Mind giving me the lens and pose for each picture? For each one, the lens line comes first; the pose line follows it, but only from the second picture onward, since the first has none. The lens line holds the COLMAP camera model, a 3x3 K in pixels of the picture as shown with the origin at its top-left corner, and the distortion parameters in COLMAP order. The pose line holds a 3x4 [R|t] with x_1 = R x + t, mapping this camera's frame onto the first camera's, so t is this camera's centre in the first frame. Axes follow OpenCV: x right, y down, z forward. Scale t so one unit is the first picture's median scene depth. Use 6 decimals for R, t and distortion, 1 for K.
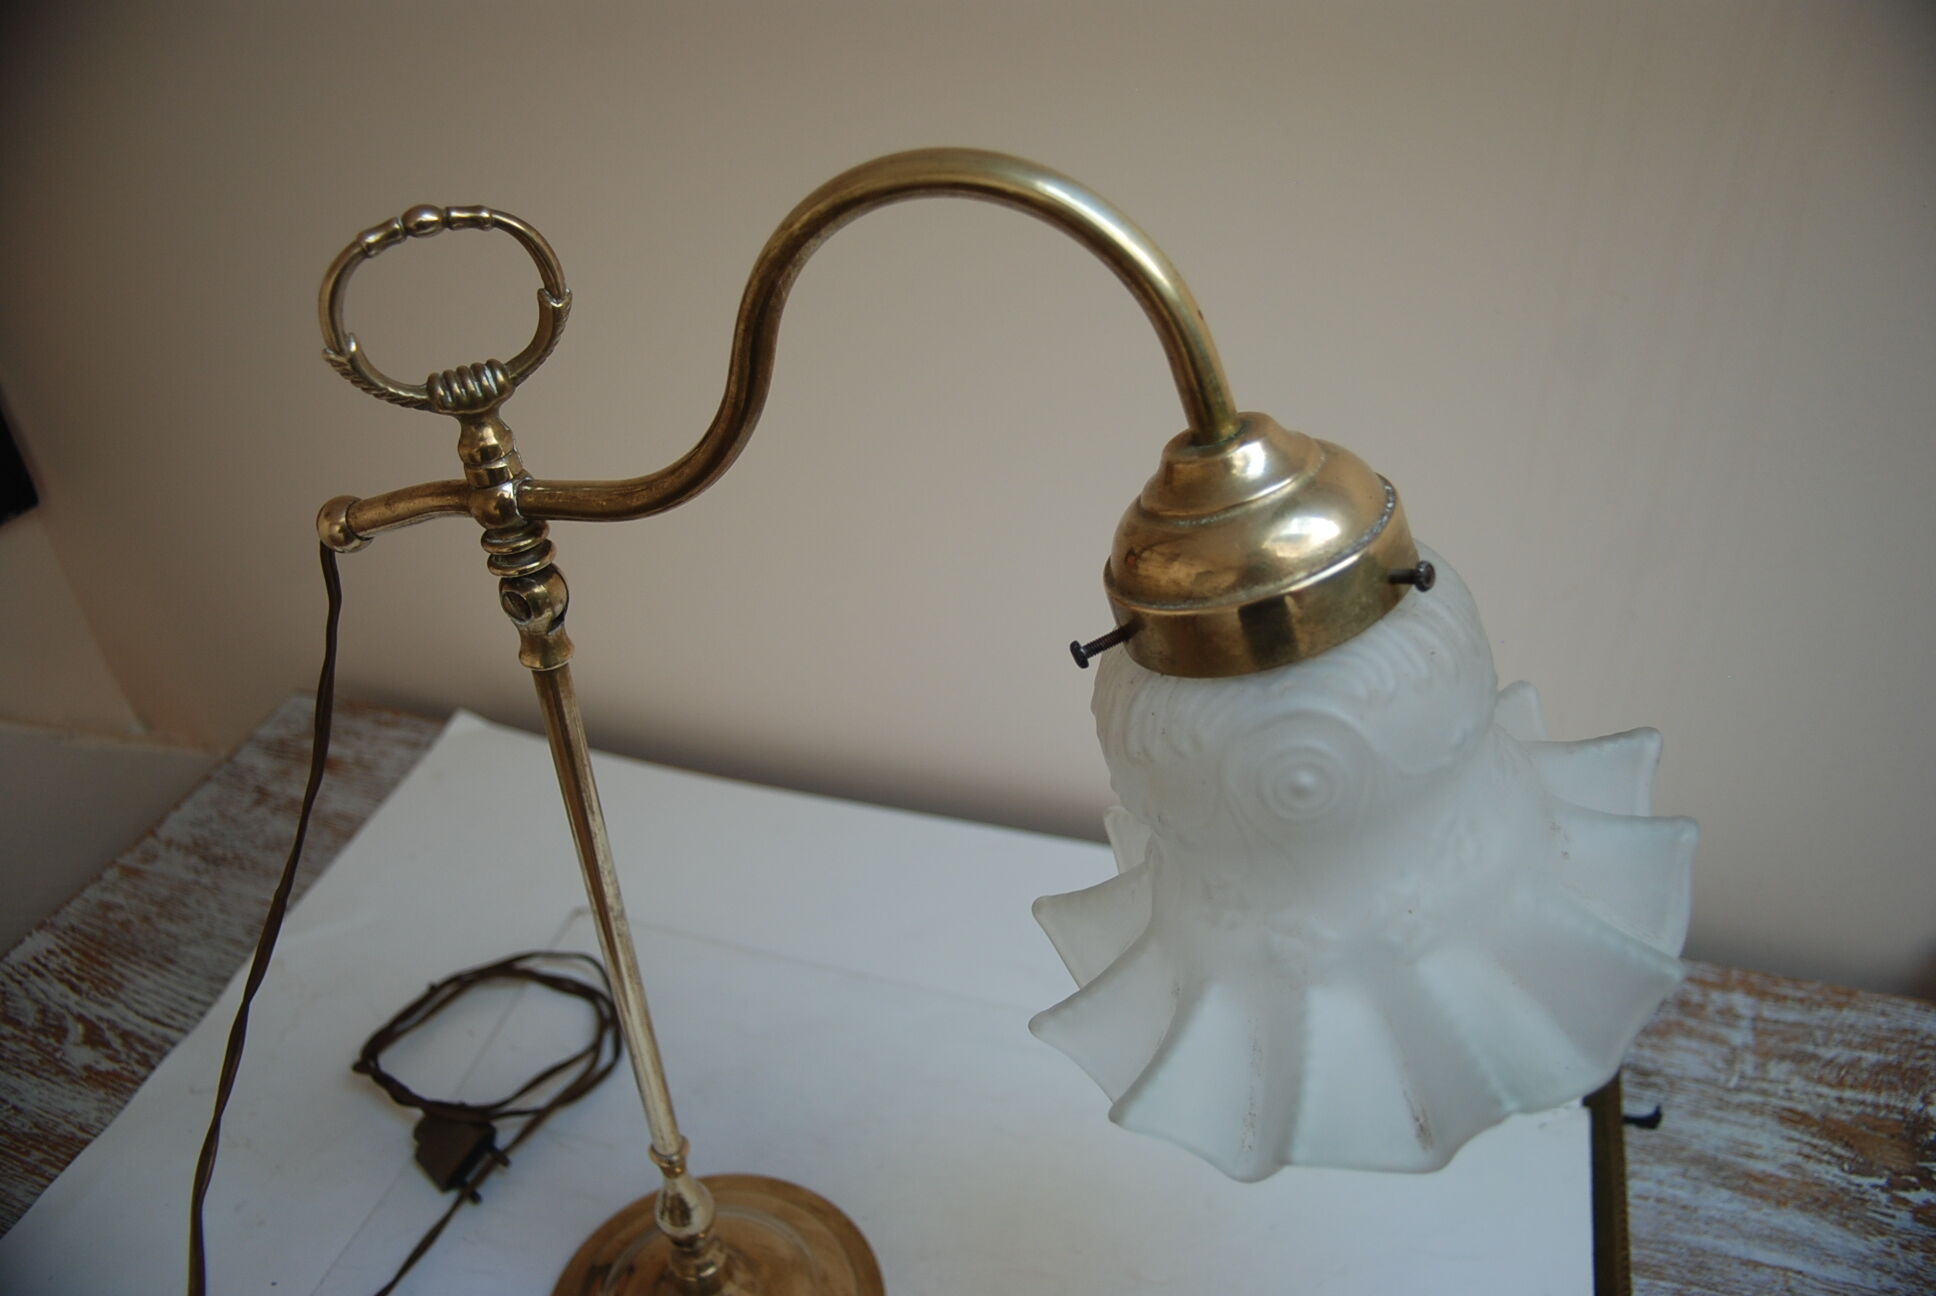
lens RADIAL K [[1425.9, 0, 997.5], [0, 1425.9, 663.3], [0, 0, 1]] dist [-0.135625, 0.114019]
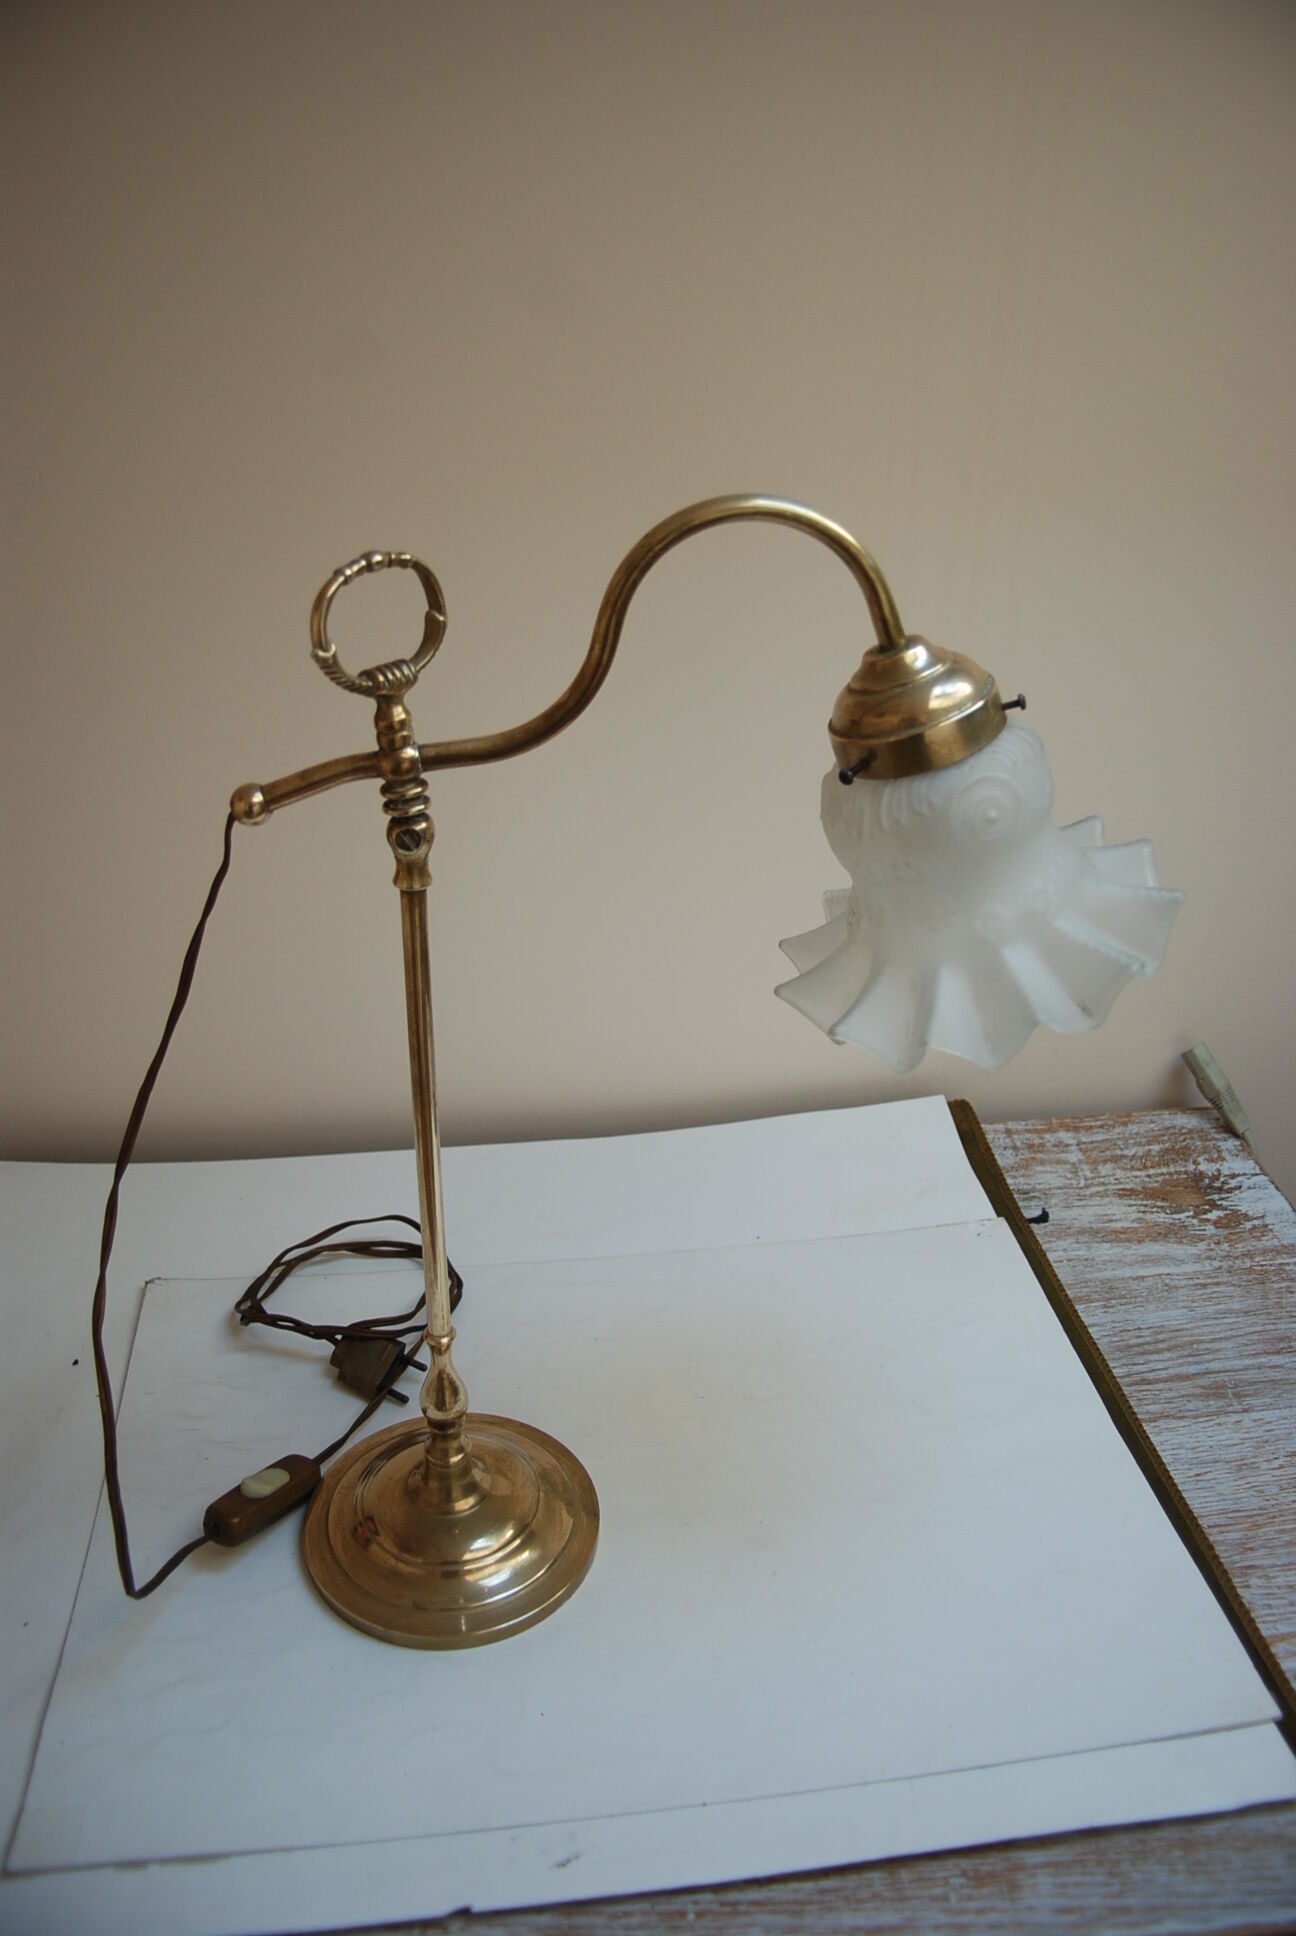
lens RADIAL K [[1425.9, 0, 648.0], [0, 1425.9, 968.0], [0, 0, 1]] dist [-0.135625, 0.114019]
pose [[0.918114, -0.157768, 0.363561, -0.322229], [0.204654, 0.974308, -0.094019, 0.130128], [-0.339388, 0.160724, 0.926814, -0.179891]]
